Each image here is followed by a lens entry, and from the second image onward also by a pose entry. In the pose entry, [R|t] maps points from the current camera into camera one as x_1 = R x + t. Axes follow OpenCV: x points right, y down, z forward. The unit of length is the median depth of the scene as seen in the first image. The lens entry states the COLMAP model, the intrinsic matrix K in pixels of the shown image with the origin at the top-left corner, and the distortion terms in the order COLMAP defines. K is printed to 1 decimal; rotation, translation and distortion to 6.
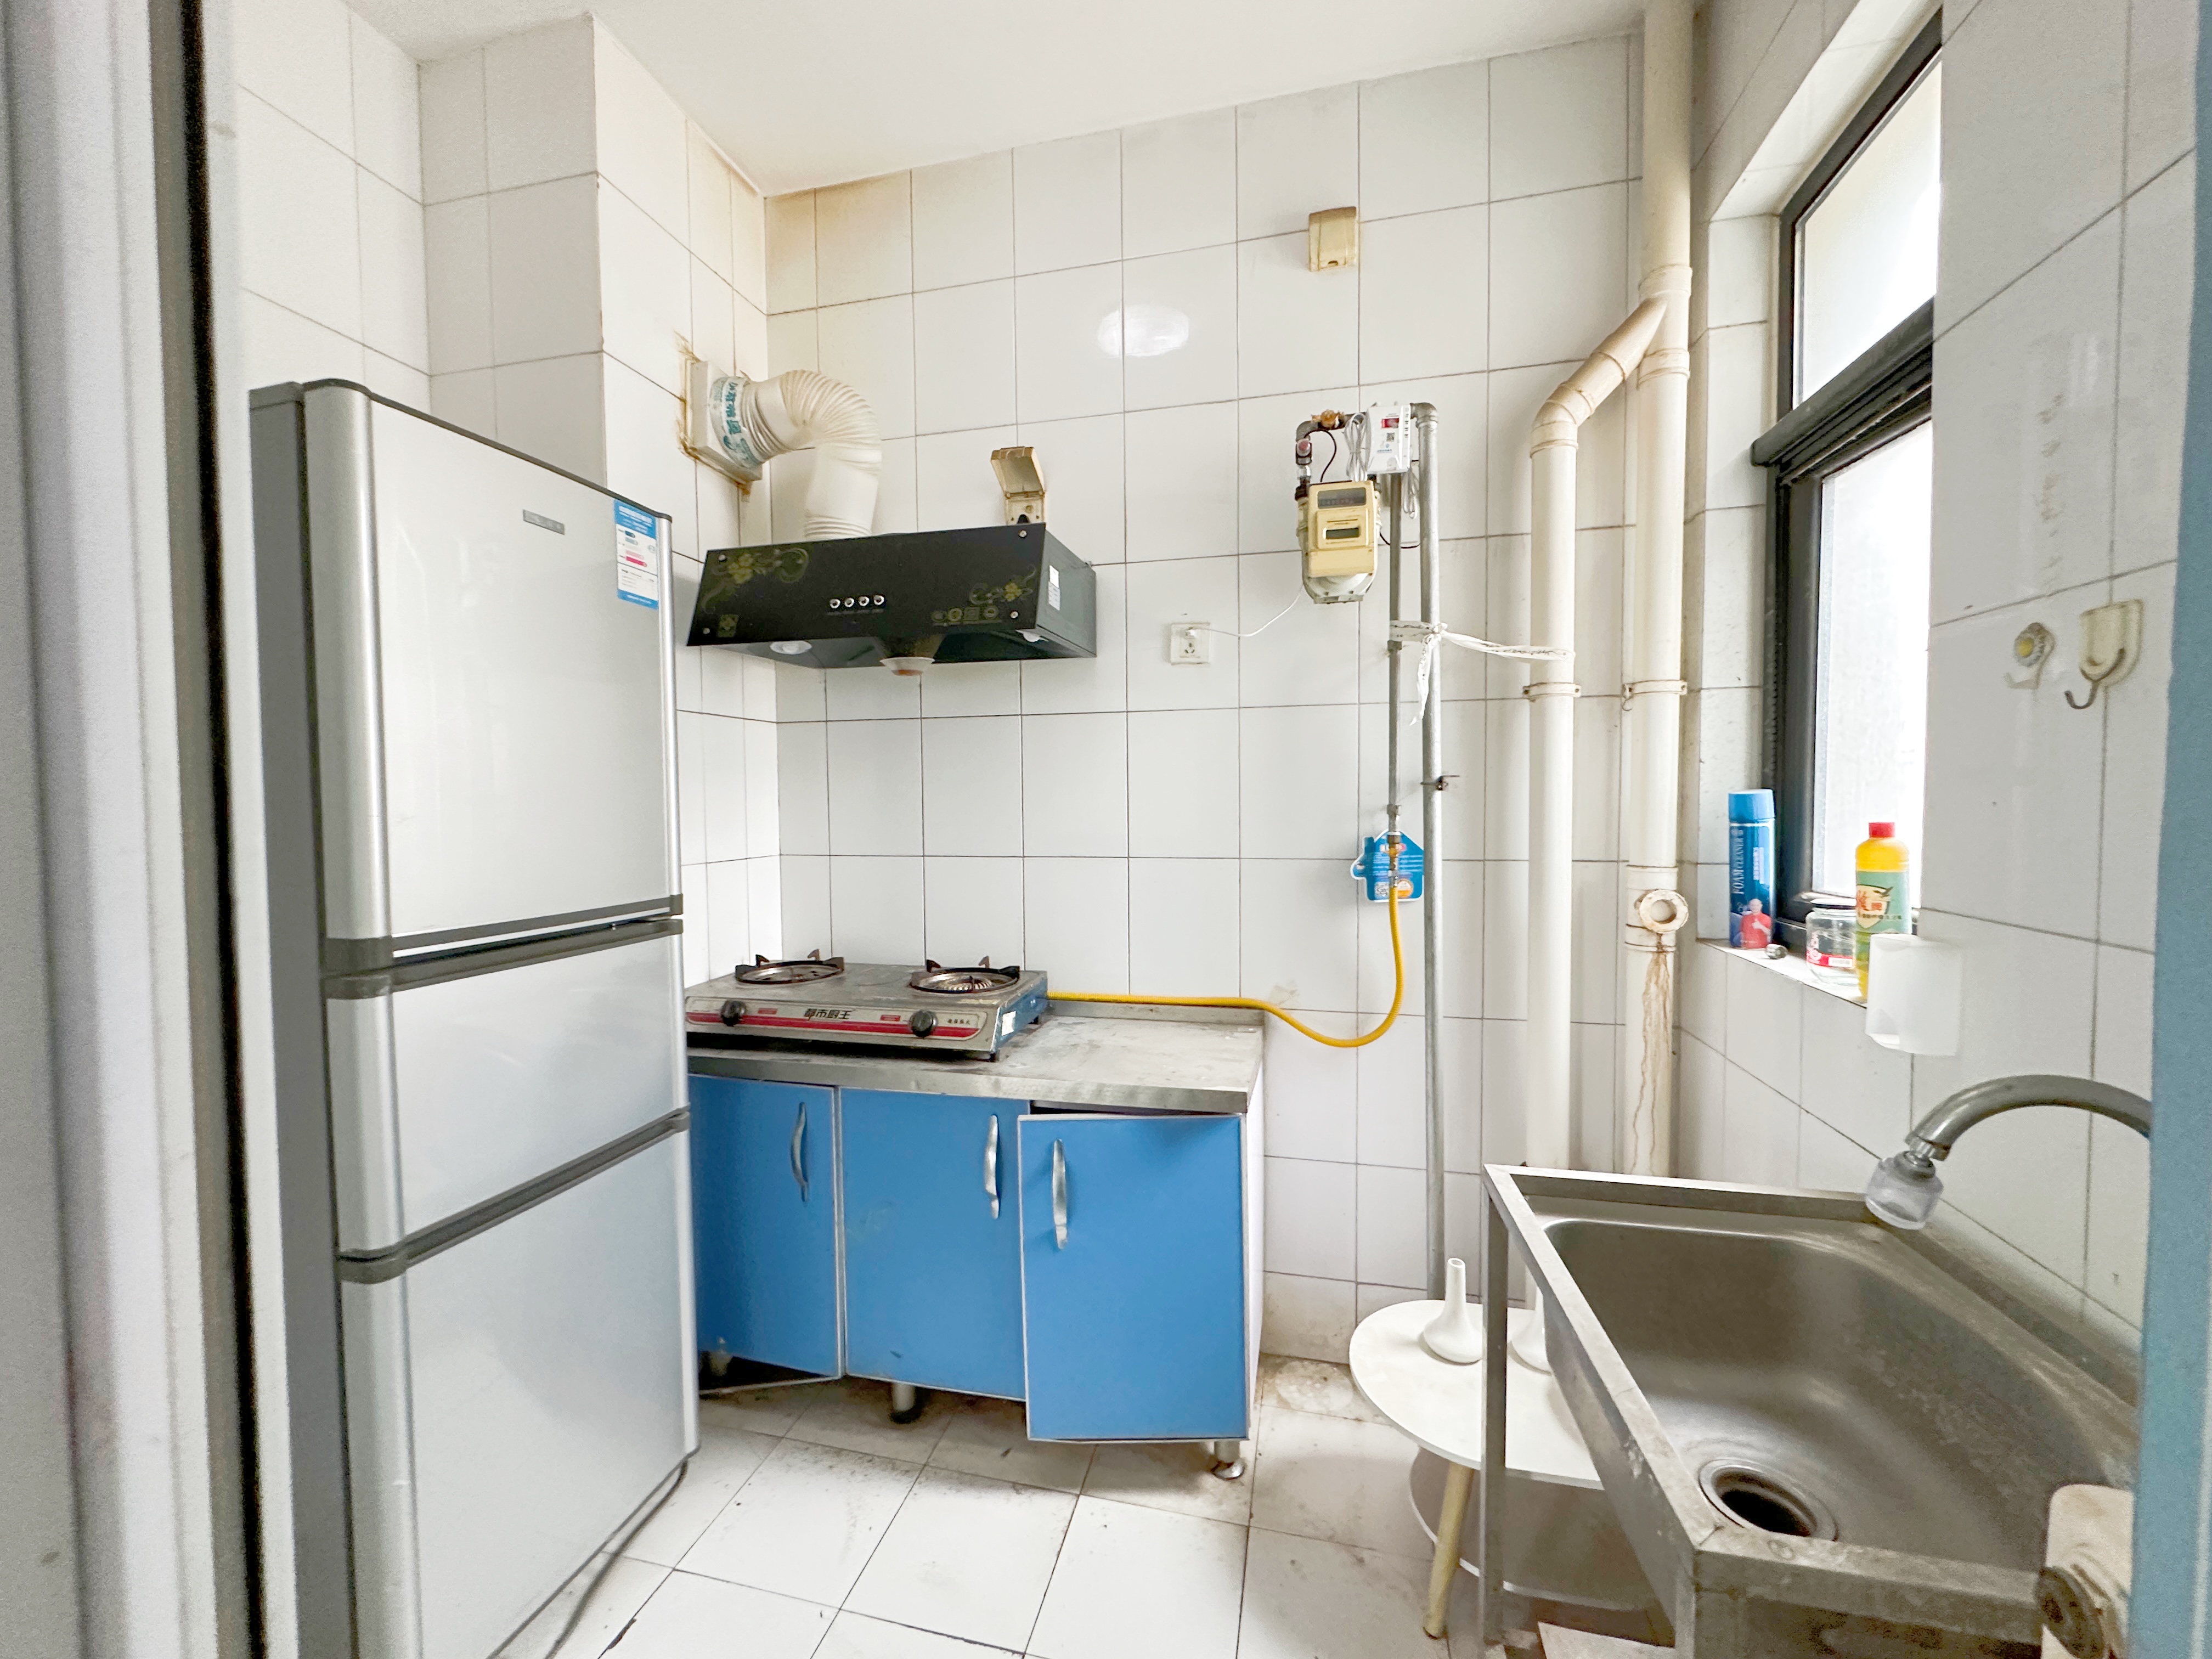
lens RADIAL K [[889.0, 0, 1105.7], [0, 889.0, 837.4], [0, 0, 1]] dist [0.001405, 0.000112]
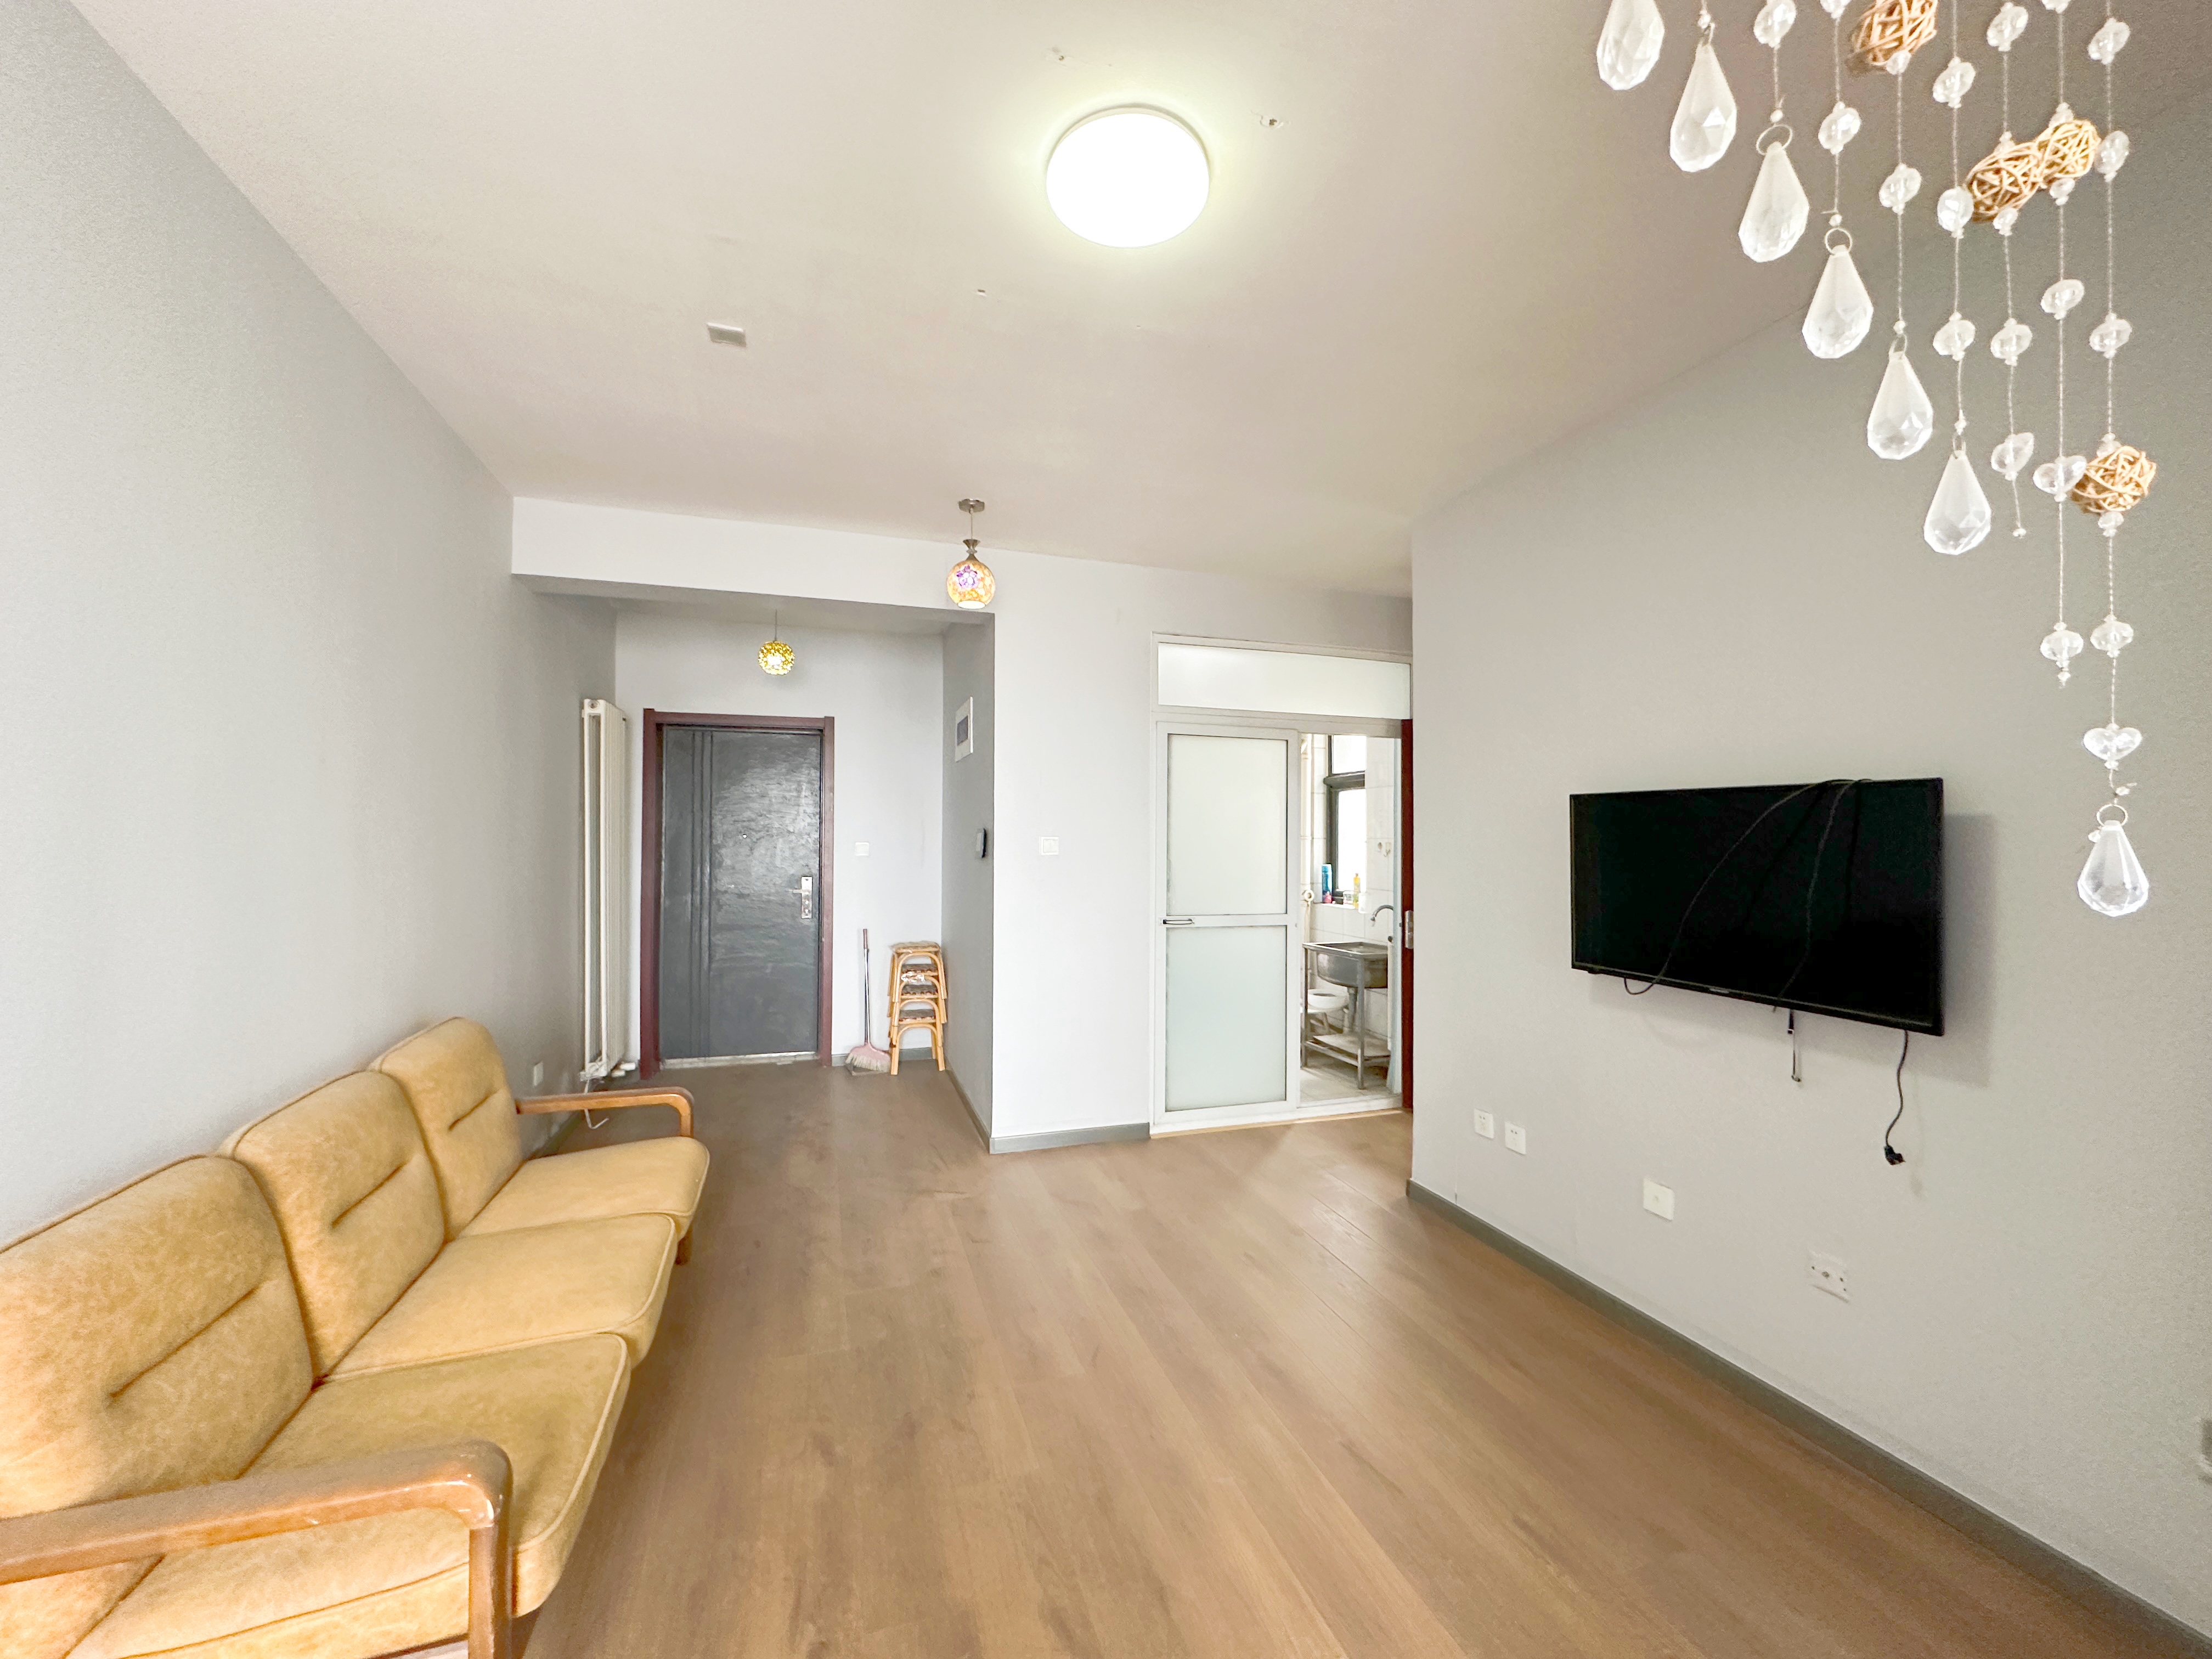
lens RADIAL K [[889.0, 0, 1105.0], [0, 889.0, 830.9], [0, 0, 1]] dist [0.001405, 0.000112]
pose [[0.853441, 0.018490, 0.520861, -2.283100], [0.005836, 0.998969, -0.045024, -0.032267], [-0.521157, 0.041465, 0.852453, -1.966578]]
